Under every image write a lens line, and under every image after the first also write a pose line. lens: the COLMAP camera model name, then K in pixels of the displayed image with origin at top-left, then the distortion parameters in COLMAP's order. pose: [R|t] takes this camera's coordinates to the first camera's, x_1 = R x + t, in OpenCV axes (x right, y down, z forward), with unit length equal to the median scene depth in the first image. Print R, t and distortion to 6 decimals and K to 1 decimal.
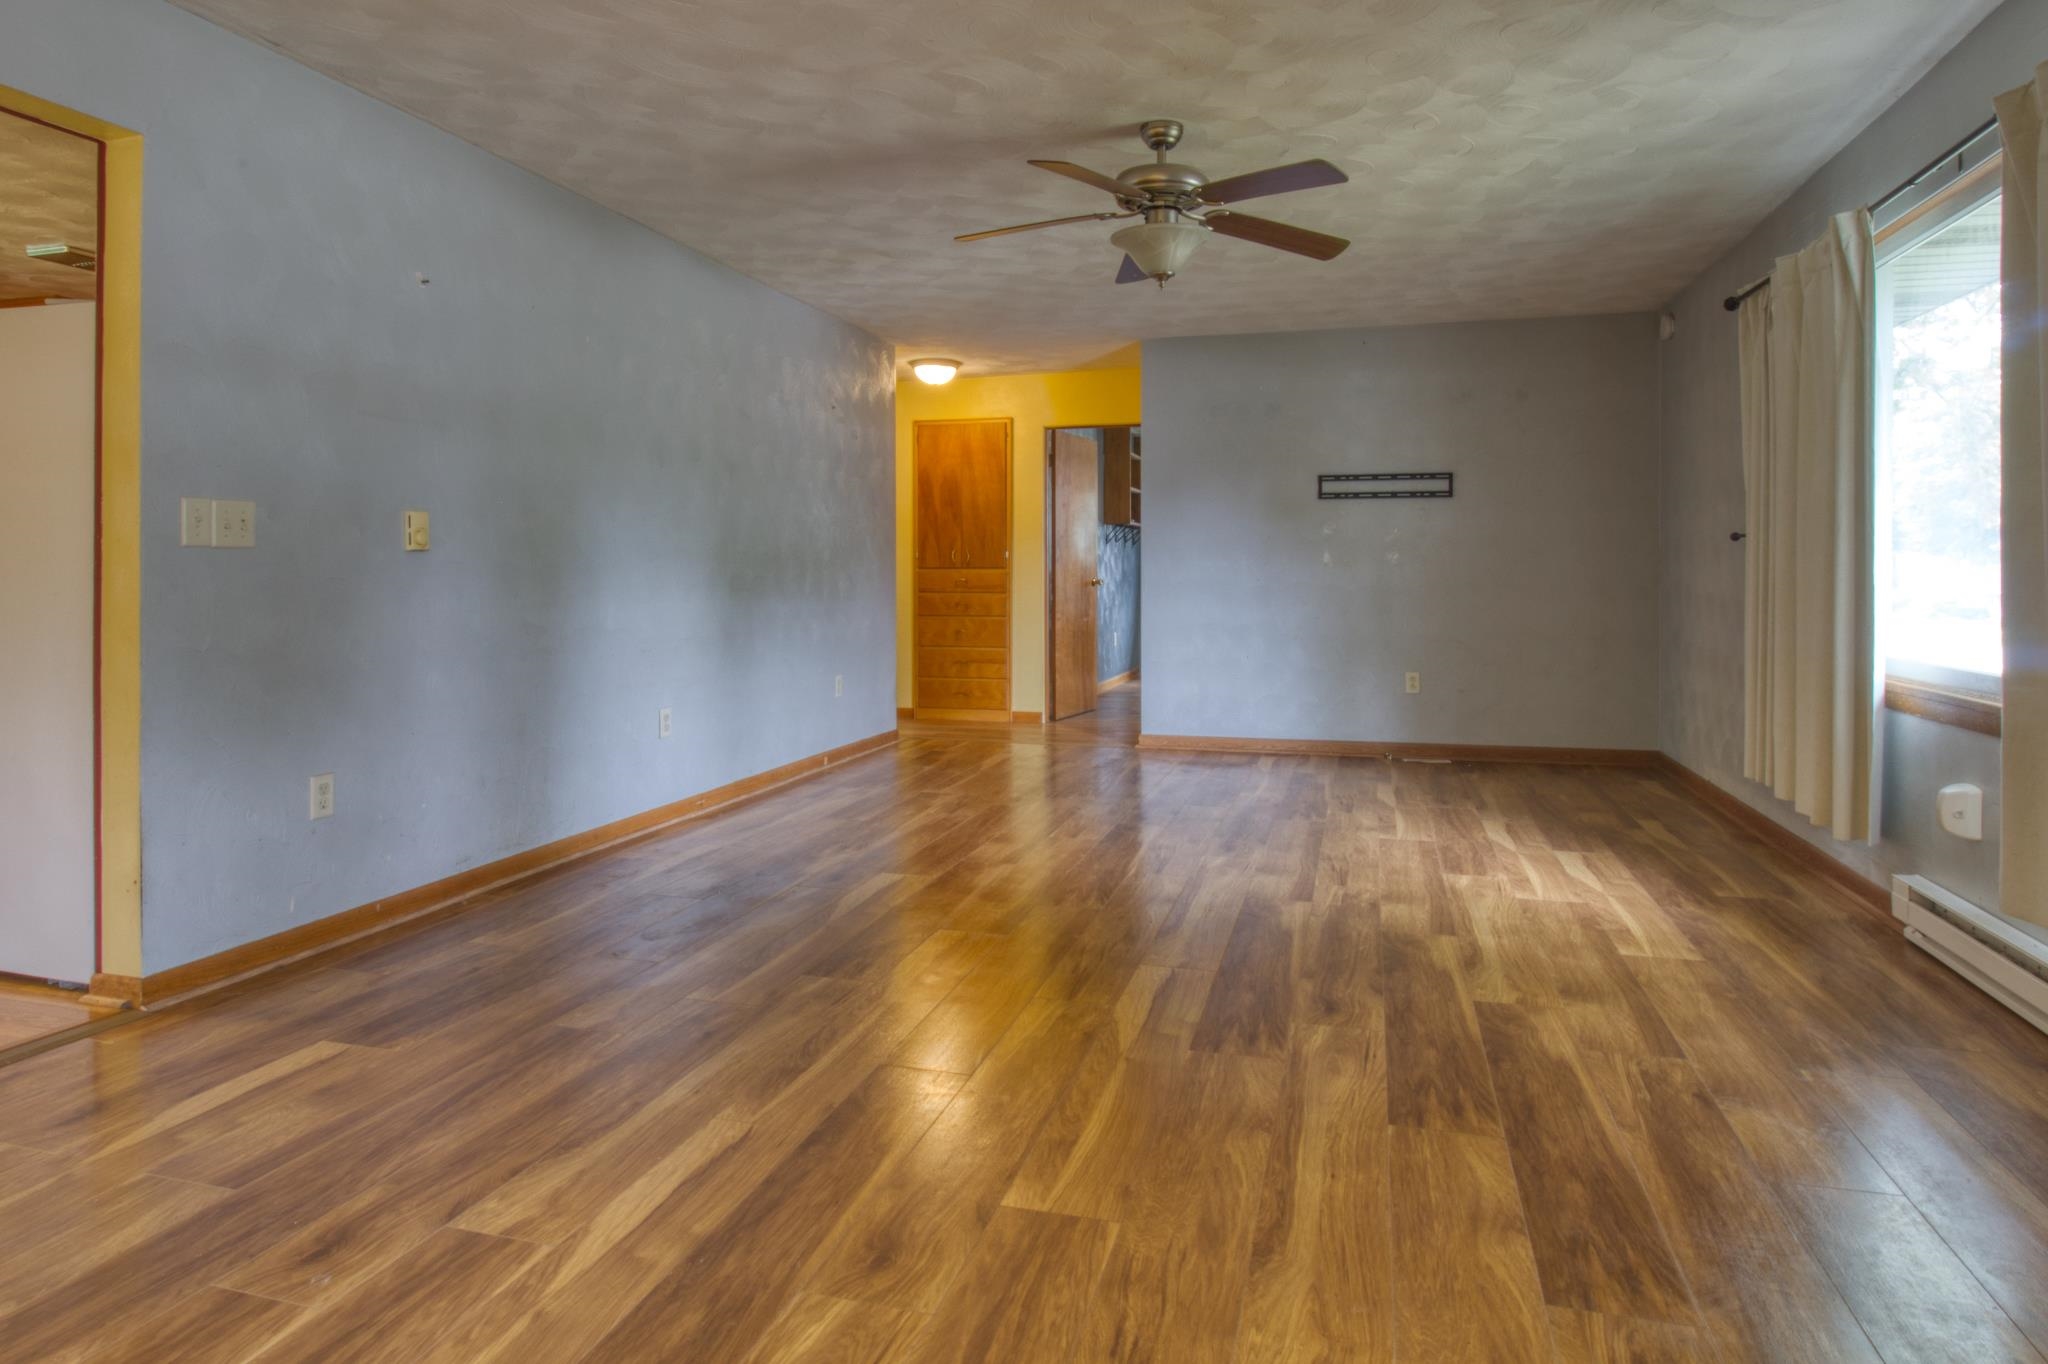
lens RADIAL K [[1176.3, 0, 1027.8], [0, 1176.3, 575.9], [0, 0, 1]] dist [-0.000483, -0.004890]
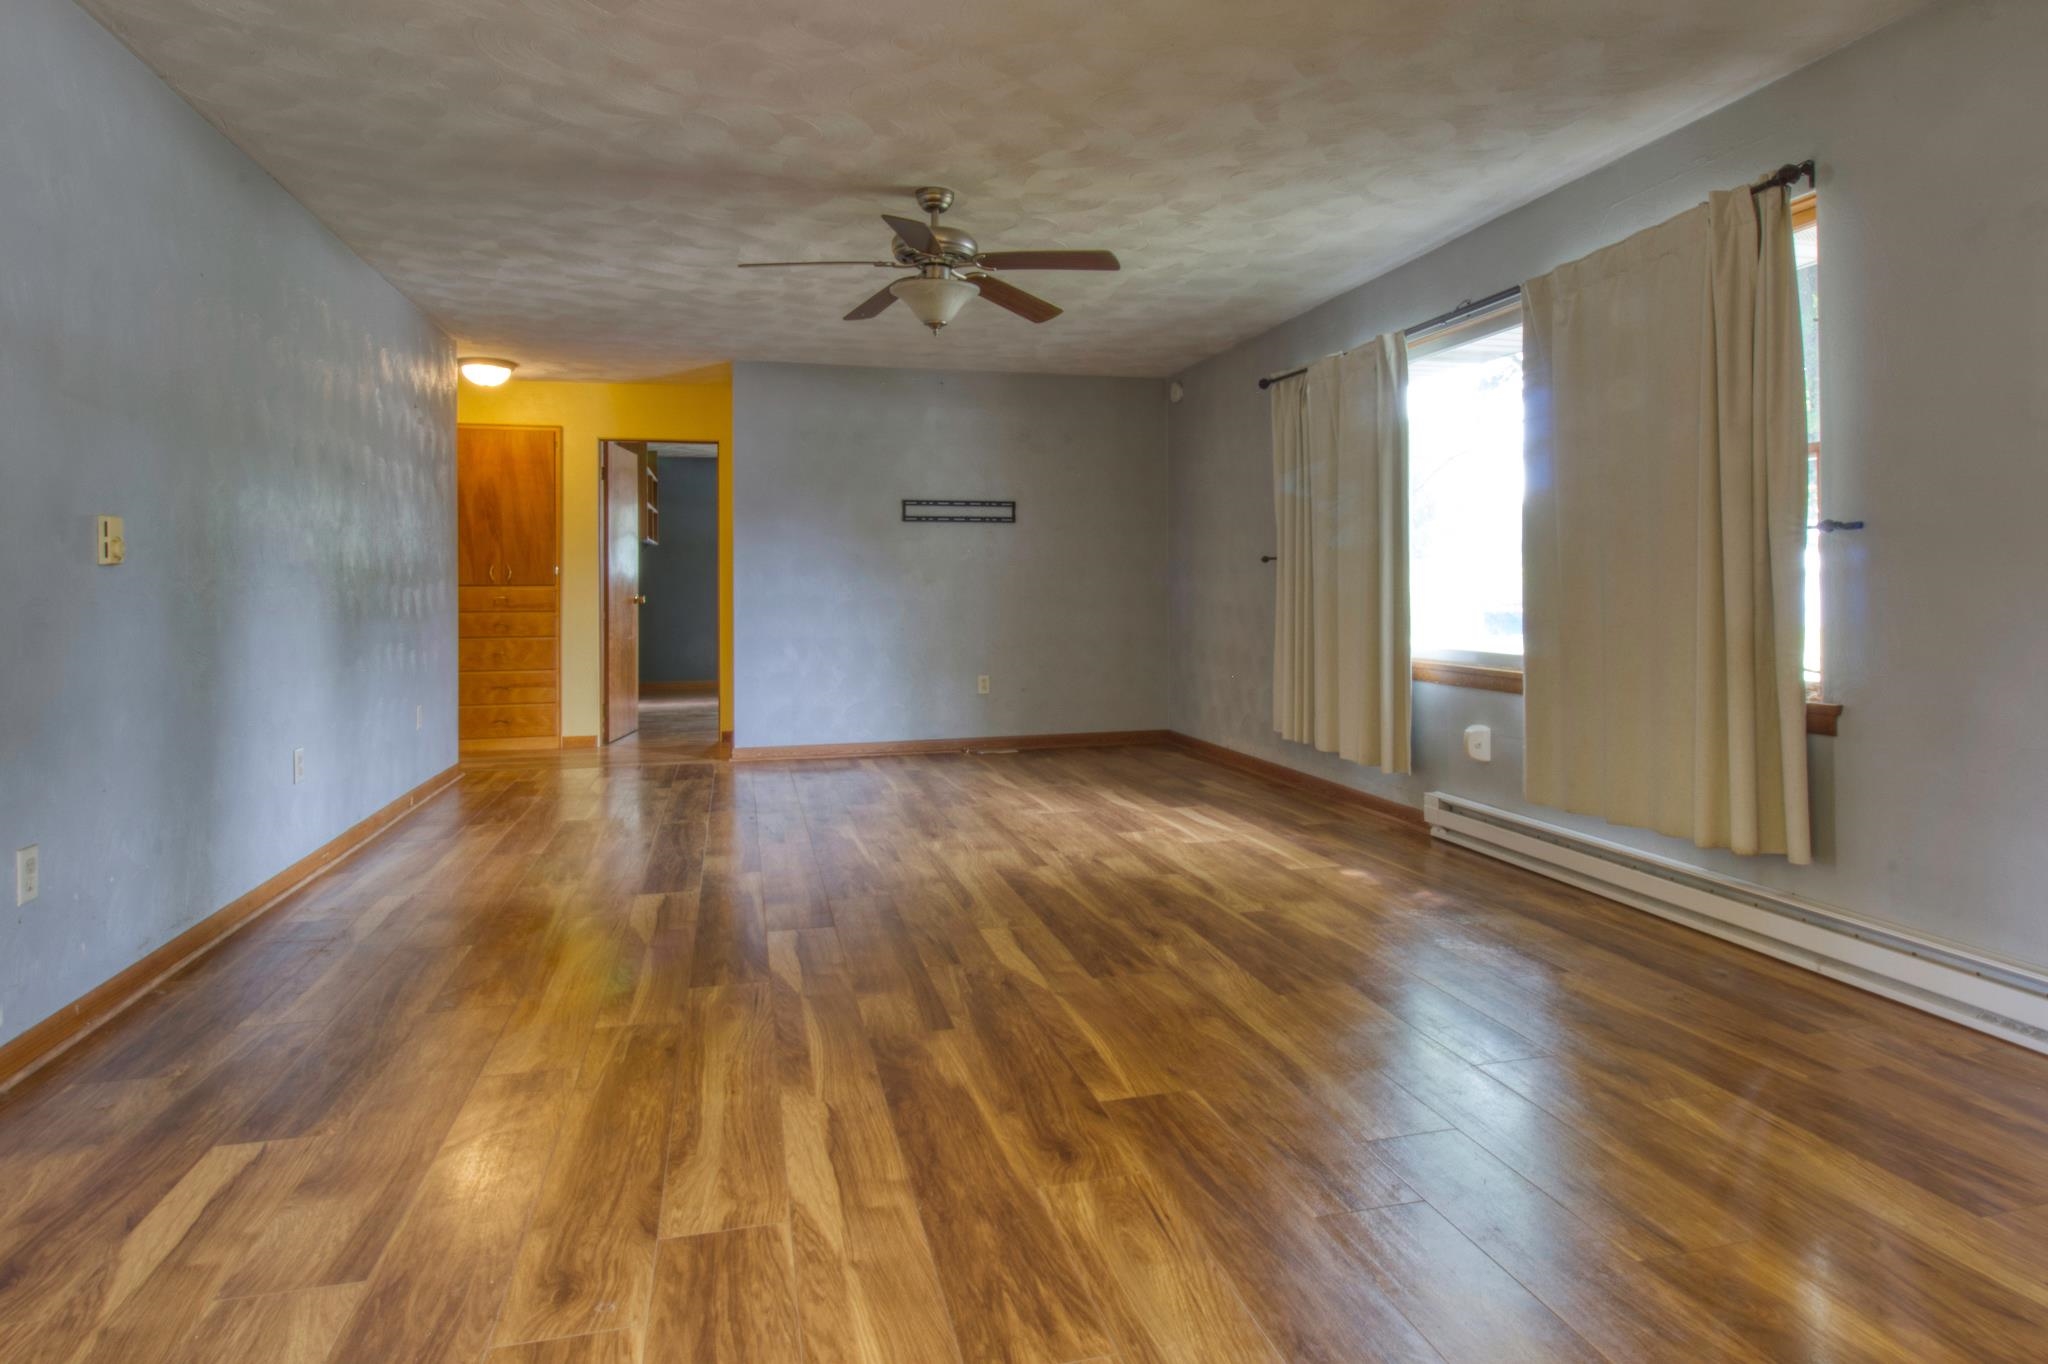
lens RADIAL K [[1176.3, 0, 1027.8], [0, 1176.3, 575.9], [0, 0, 1]] dist [-0.000483, -0.004890]
pose [[0.866298, 0.000787, 0.499526, -0.373486], [0.006582, 0.999894, -0.012990, 0.001320], [-0.499484, 0.014541, 0.866201, -0.017787]]
